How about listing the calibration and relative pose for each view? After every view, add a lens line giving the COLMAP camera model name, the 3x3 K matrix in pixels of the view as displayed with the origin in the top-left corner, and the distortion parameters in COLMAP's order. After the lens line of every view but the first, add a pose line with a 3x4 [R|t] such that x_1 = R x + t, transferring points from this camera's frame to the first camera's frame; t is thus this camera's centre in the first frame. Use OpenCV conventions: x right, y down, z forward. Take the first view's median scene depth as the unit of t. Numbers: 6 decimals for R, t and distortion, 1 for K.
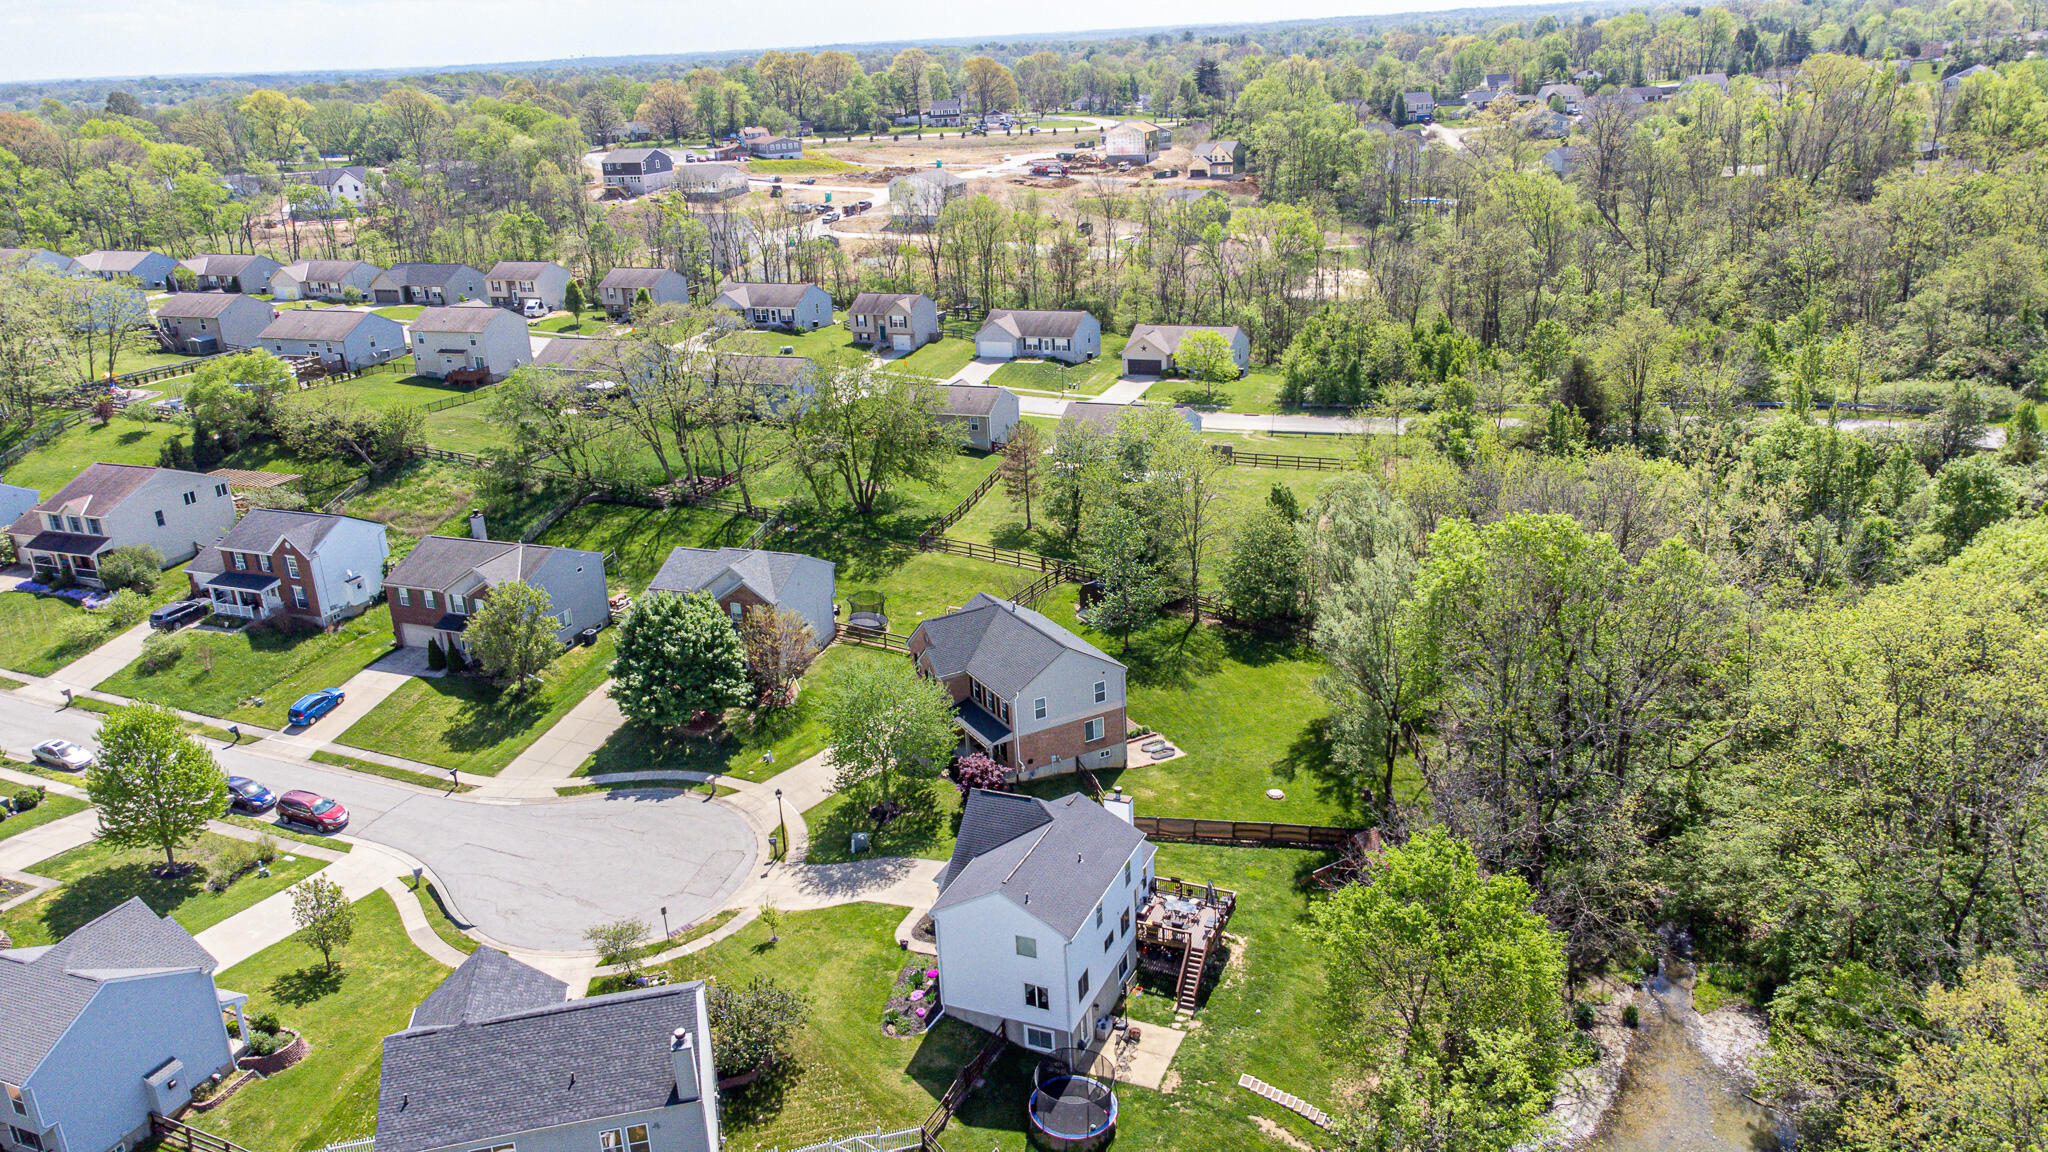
lens RADIAL K [[1518.8, 0, 1024.0], [0, 1518.8, 576.0], [0, 0, 1]] dist [0.033241, -0.001392]
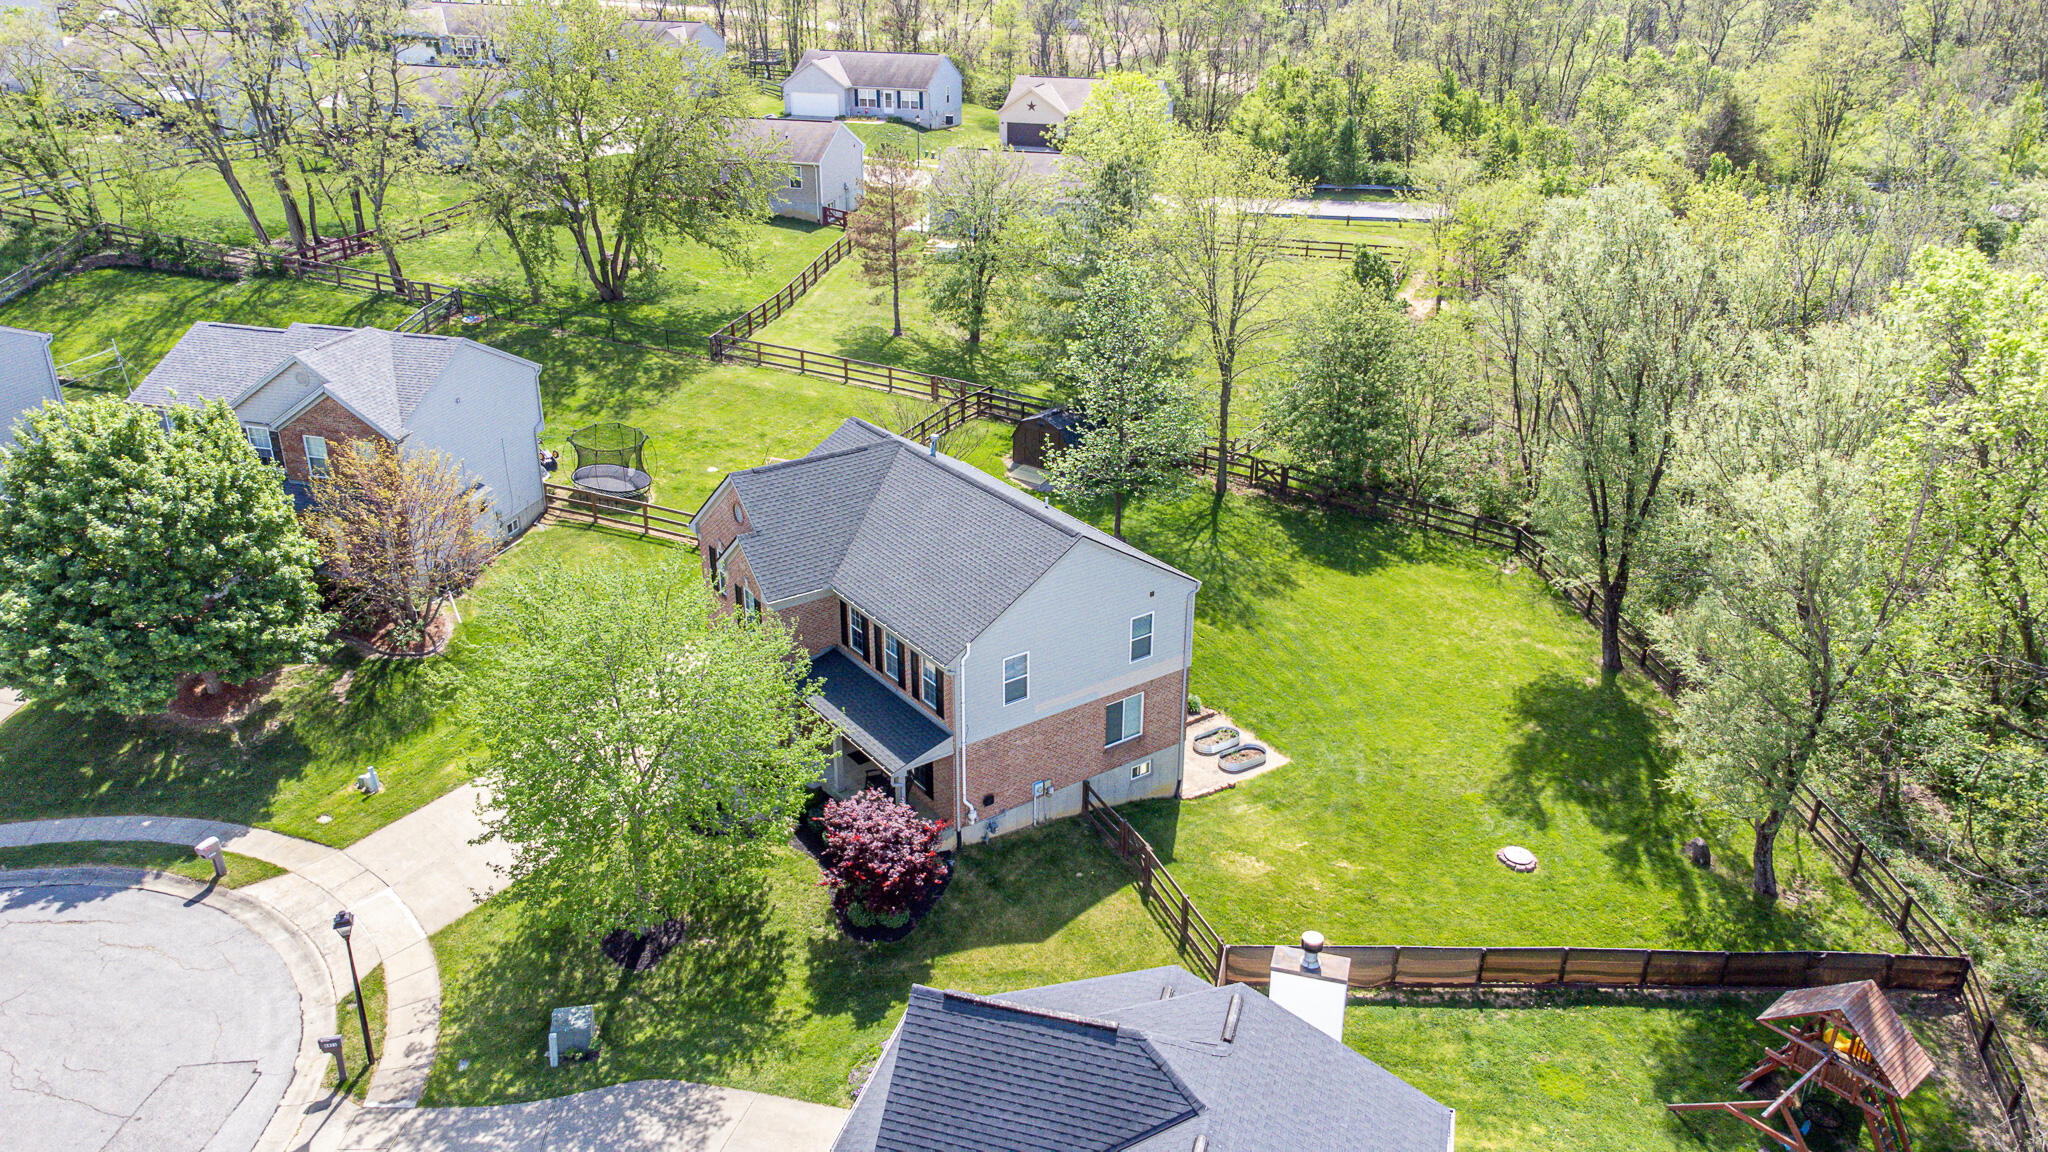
lens RADIAL K [[1518.8, 0, 1024.0], [0, 1518.8, 576.0], [0, 0, 1]] dist [0.033241, -0.001392]
pose [[0.989448, 0.002481, 0.144868, -0.044257], [-0.013050, 0.997315, 0.072056, 0.025174], [-0.144301, -0.073186, 0.986824, 0.528278]]
